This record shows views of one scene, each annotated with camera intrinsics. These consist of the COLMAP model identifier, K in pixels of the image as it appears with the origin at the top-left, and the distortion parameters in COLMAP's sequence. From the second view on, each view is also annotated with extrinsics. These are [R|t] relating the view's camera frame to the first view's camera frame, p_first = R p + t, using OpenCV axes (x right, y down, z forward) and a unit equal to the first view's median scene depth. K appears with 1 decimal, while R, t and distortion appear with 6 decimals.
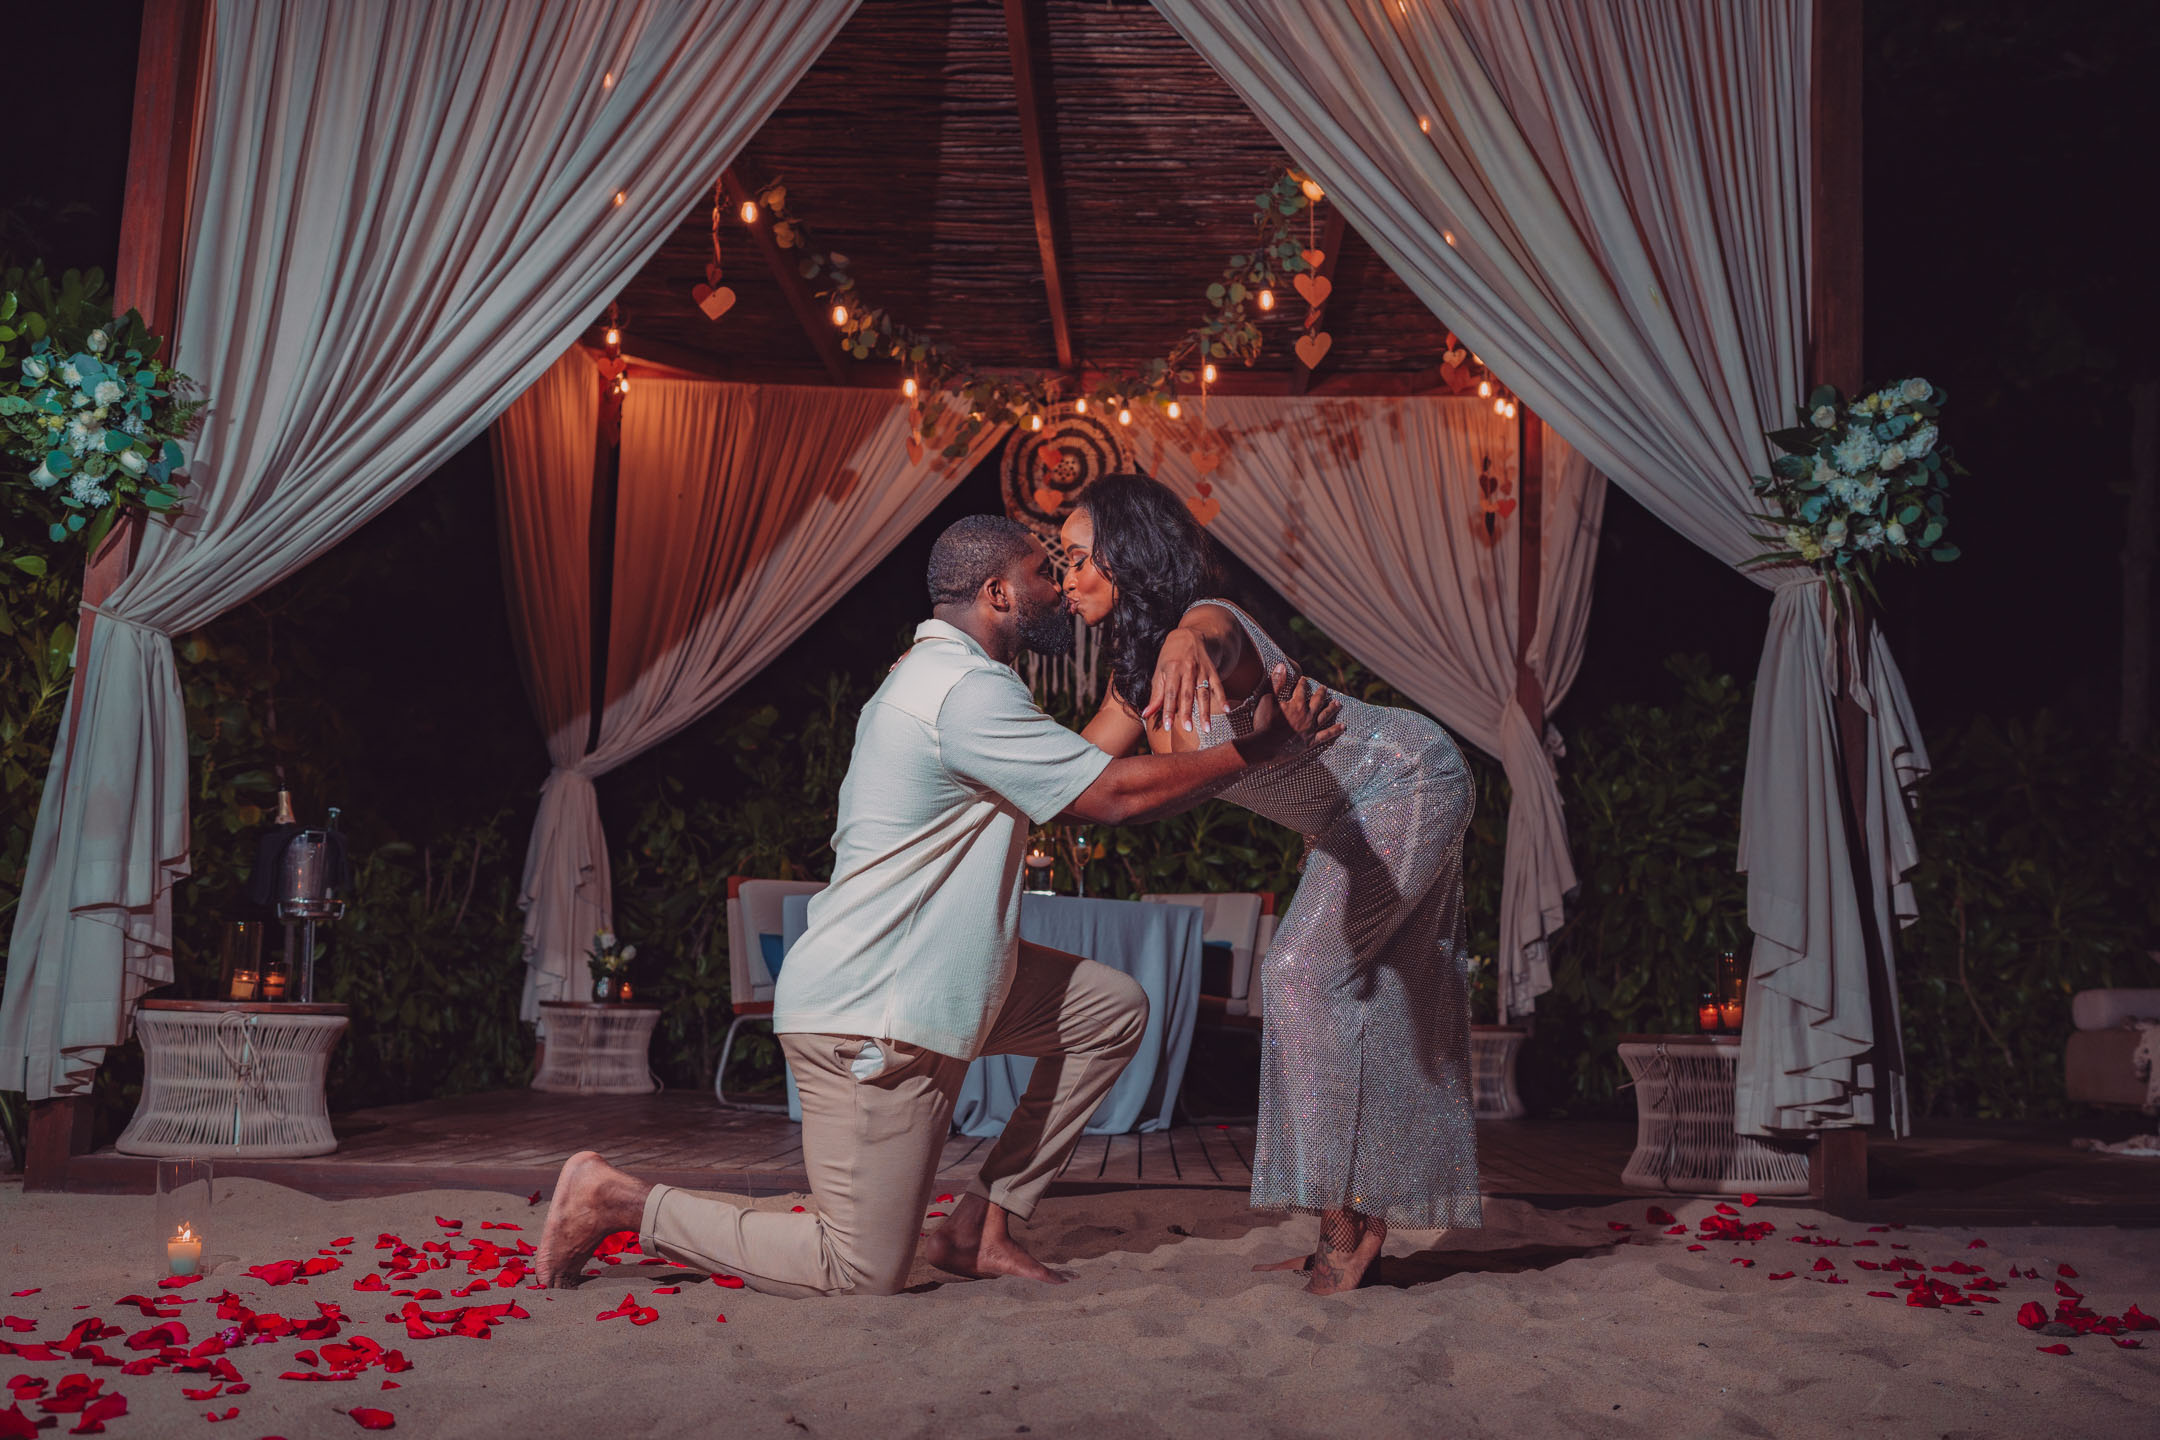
lens RADIAL K [[2063.3, 0, 1081.9], [0, 2063.3, 722.2], [0, 0, 1]] dist [-0.012634, 0.018551]
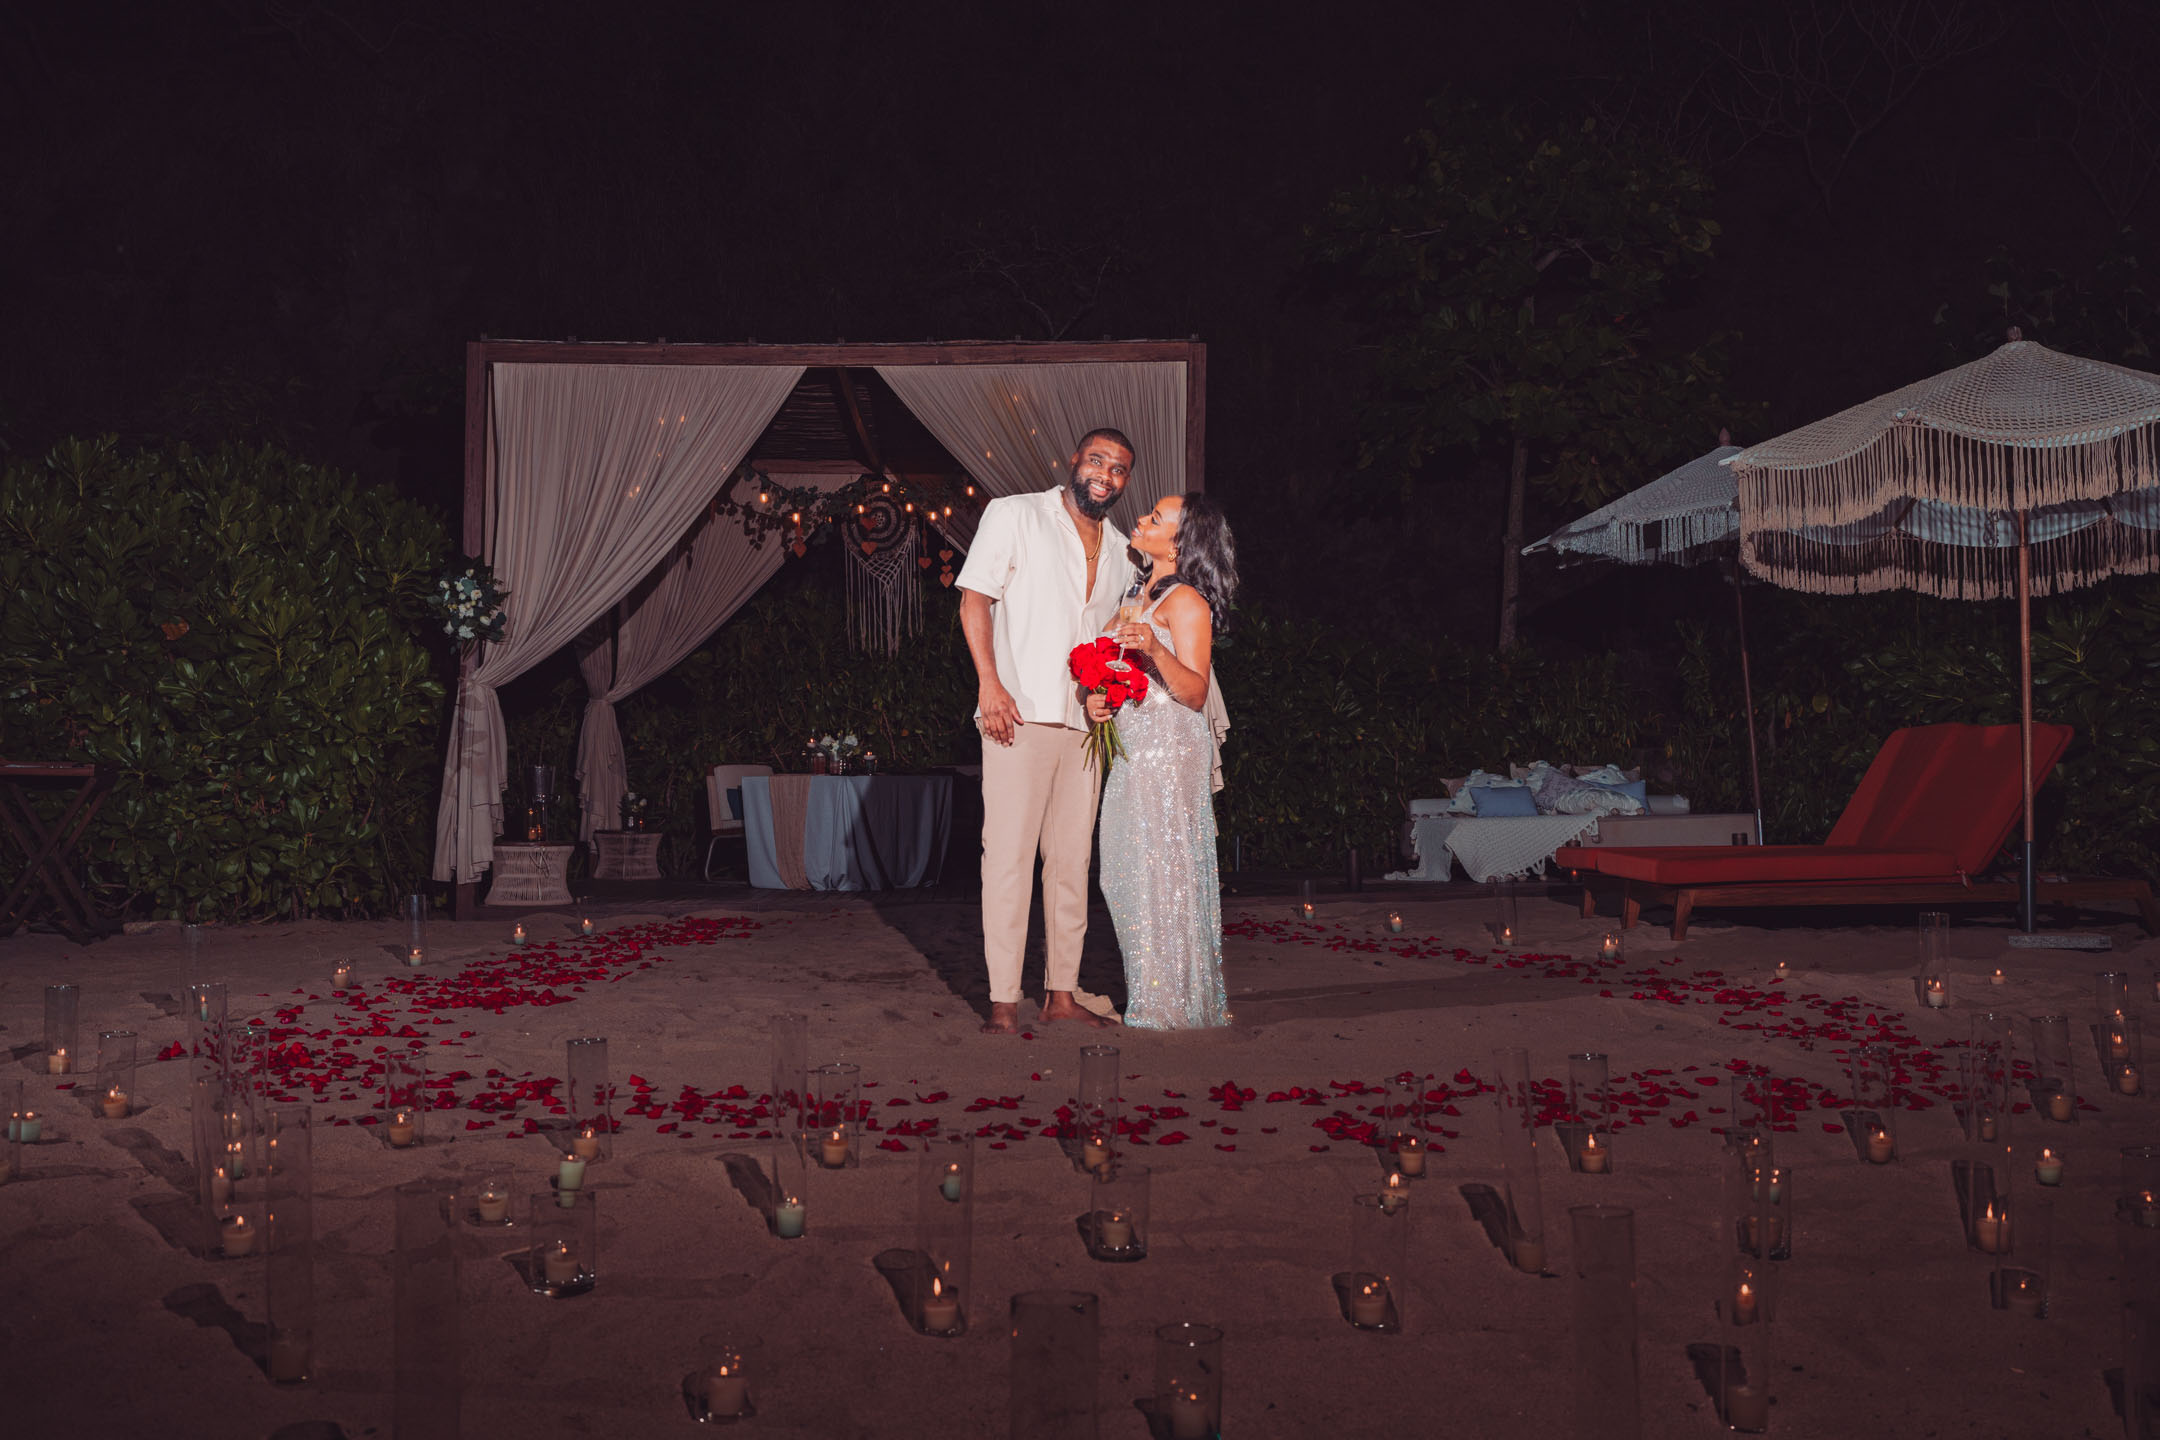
lens RADIAL K [[2063.3, 0, 1081.9], [0, 2063.3, 722.2], [0, 0, 1]] dist [-0.012634, 0.018551]
pose [[0.996385, -0.029364, 0.079713, 0.021235], [0.021103, 0.994502, 0.102568, -0.138082], [-0.082287, -0.100515, 0.991527, -0.832005]]
